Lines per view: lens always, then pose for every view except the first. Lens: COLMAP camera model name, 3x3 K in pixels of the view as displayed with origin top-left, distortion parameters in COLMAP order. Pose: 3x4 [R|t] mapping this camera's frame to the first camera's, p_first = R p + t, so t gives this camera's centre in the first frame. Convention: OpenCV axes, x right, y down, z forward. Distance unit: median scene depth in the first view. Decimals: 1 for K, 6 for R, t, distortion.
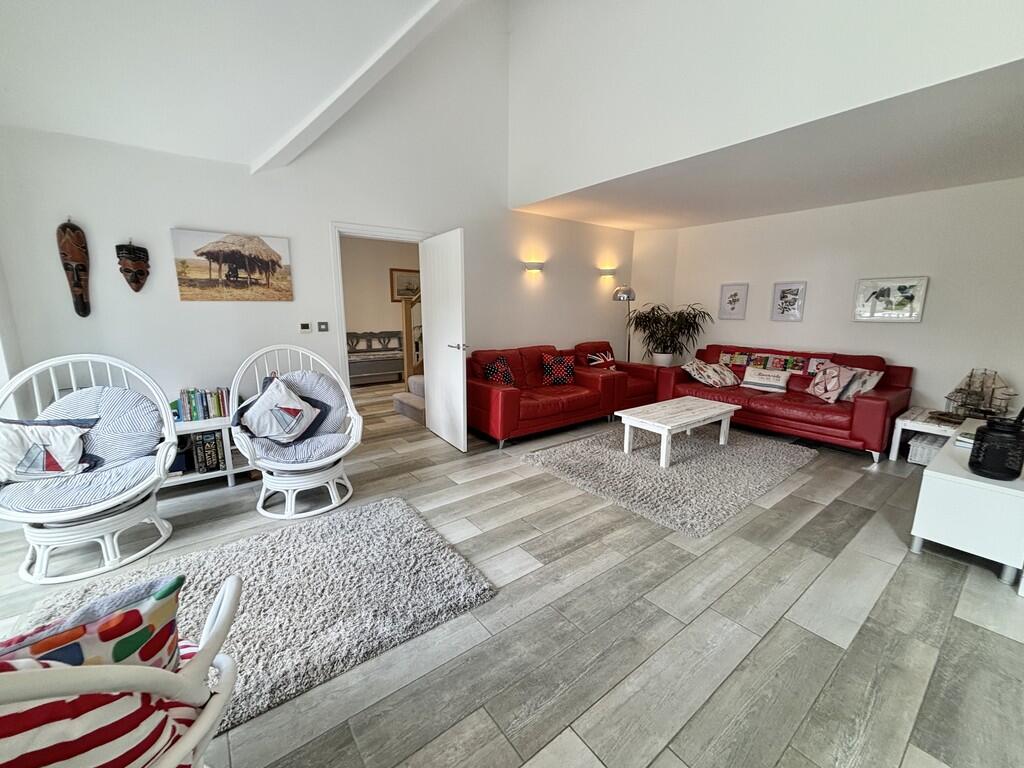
lens RADIAL K [[411.1, 0, 512.0], [0, 411.1, 384.0], [0, 0, 1]] dist [0.000913, -0.000565]
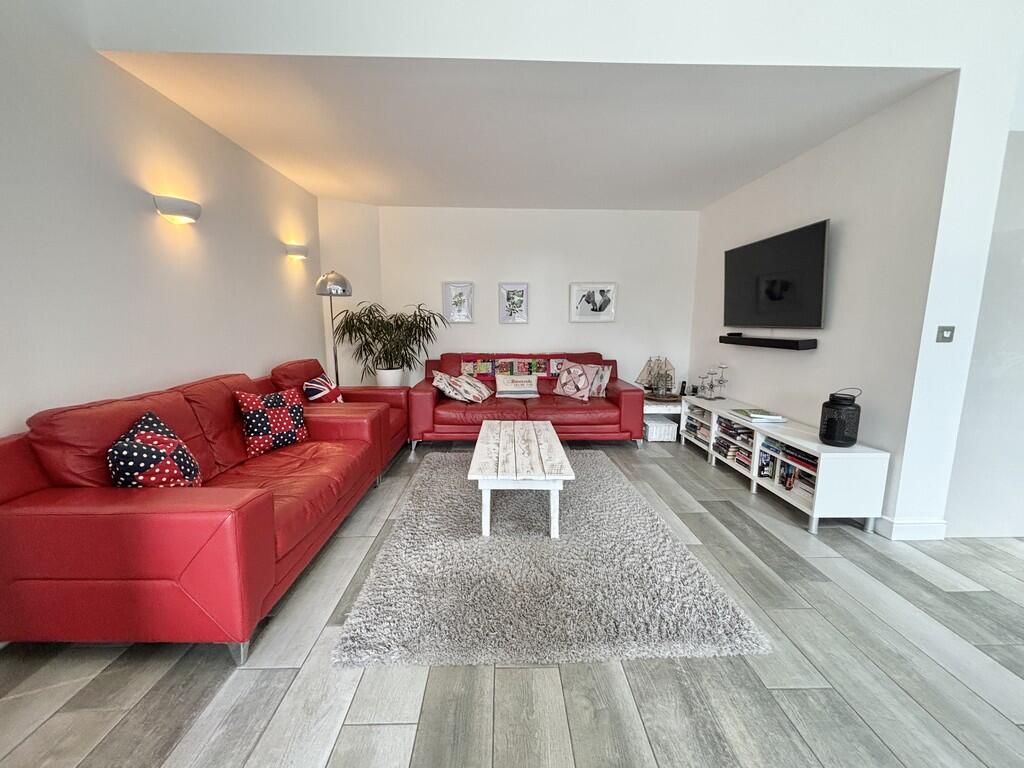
lens RADIAL K [[411.1, 0, 512.0], [0, 411.1, 384.0], [0, 0, 1]] dist [0.000913, -0.000565]
pose [[0.594022, -0.123998, 0.794835, -0.151135], [0.148916, 0.987922, 0.042827, -0.071850], [-0.790545, 0.092924, 0.605313, 0.571655]]
